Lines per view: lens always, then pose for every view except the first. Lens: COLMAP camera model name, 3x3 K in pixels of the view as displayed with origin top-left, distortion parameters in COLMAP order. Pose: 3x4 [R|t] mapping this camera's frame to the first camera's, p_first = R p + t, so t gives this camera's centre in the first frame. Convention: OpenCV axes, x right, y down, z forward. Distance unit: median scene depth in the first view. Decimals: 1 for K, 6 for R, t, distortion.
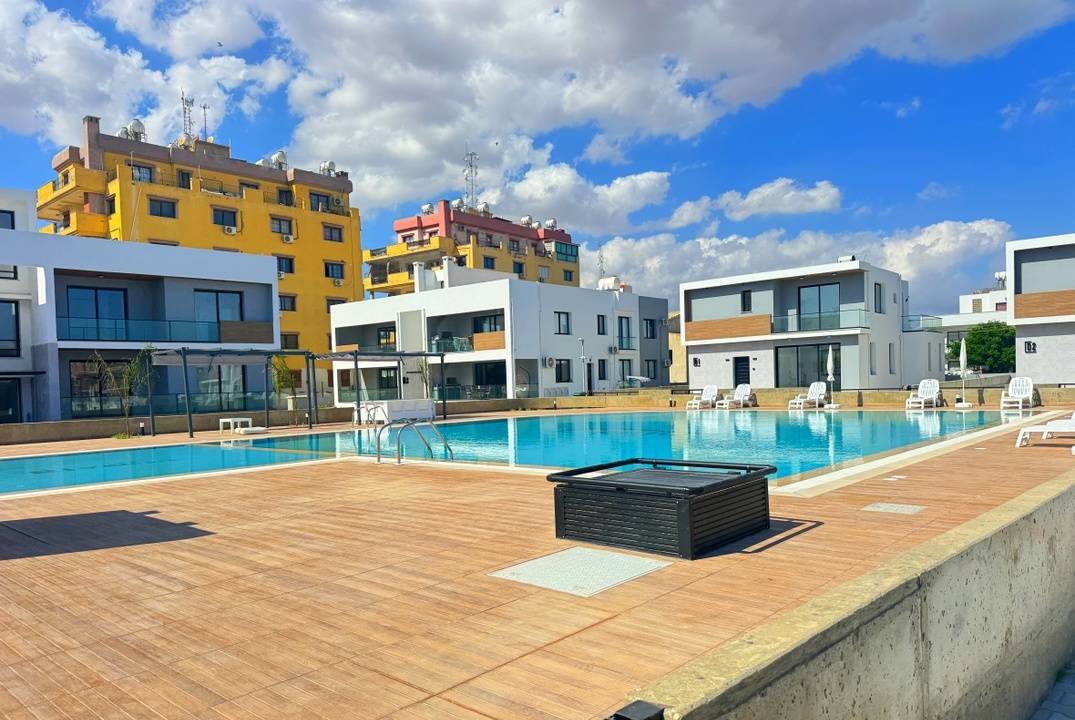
lens RADIAL K [[739.3, 0, 534.5], [0, 739.3, 404.7], [0, 0, 1]] dist [0.164805, -0.254892]
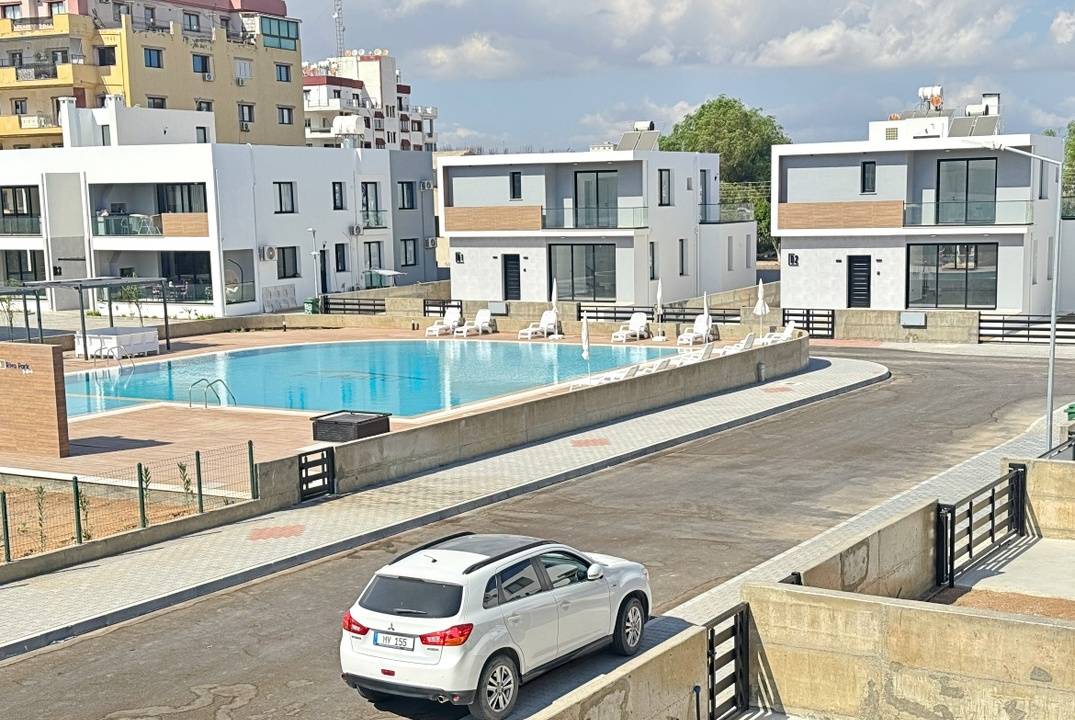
lens RADIAL K [[1518.2, 0, 537.9], [0, 1518.2, 406.1], [0, 0, 1]] dist [0.238274, -0.515453]
pose [[0.977056, -0.017375, 0.212271, -0.043248], [-0.005273, 0.994388, 0.105666, -0.064941], [-0.212916, -0.104361, 0.971481, -0.552199]]
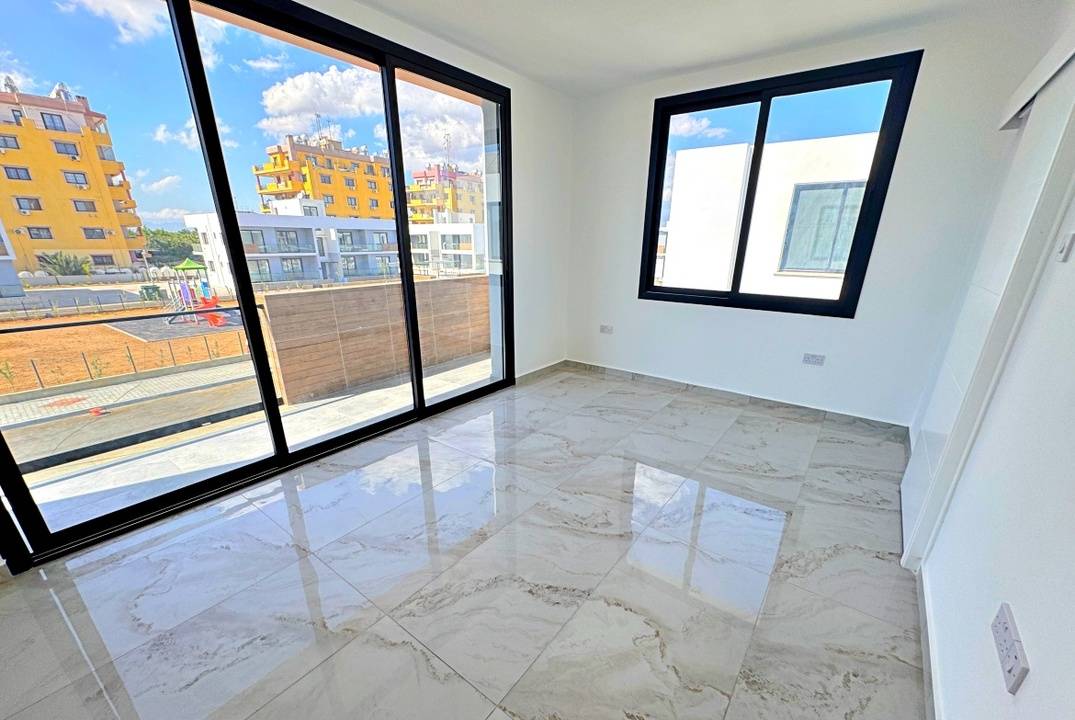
lens RADIAL K [[432.6, 0, 537.2], [0, 432.6, 404.8], [0, 0, 1]] dist [-0.001669, 0.000196]
pose [[0.990129, -0.012464, 0.139607, -0.028974], [-0.034247, 0.944333, 0.327204, -0.061190], [-0.135914, -0.328755, 0.934584, -0.656031]]
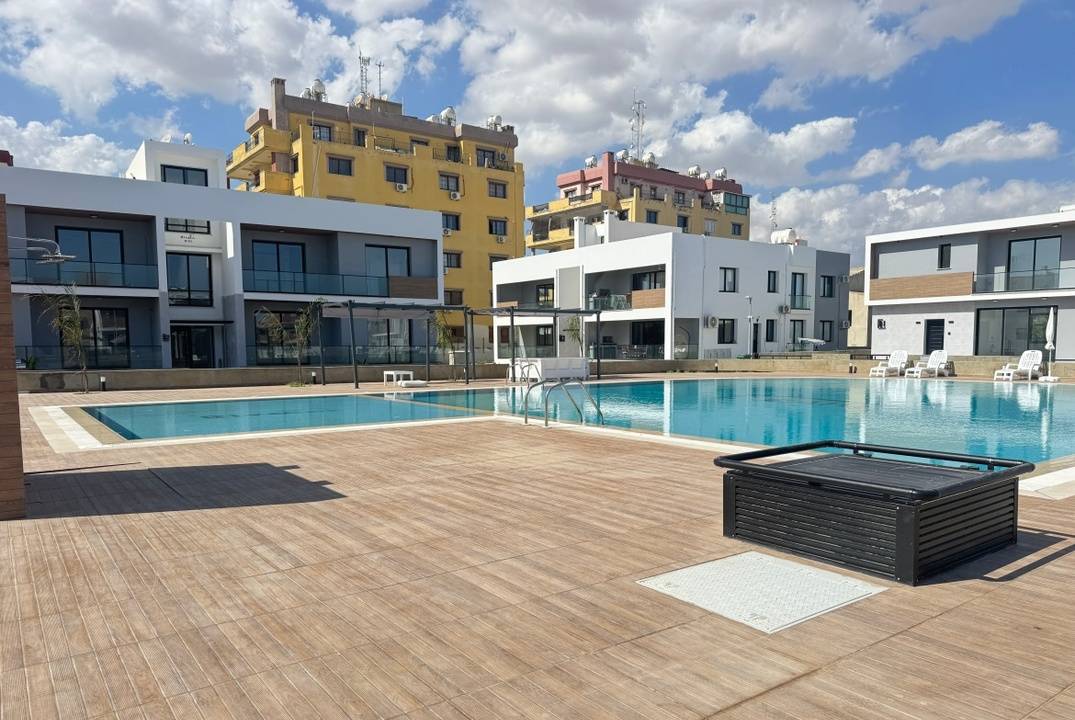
lens RADIAL K [[736.7, 0, 540.7], [0, 736.7, 413.5], [0, 0, 1]] dist [0.143844, -0.249757]
pose [[0.979333, 0.043917, -0.197431, -0.001345], [-0.030573, 0.997069, 0.070137, -0.000512], [0.199933, -0.062651, 0.977805, 0.021396]]
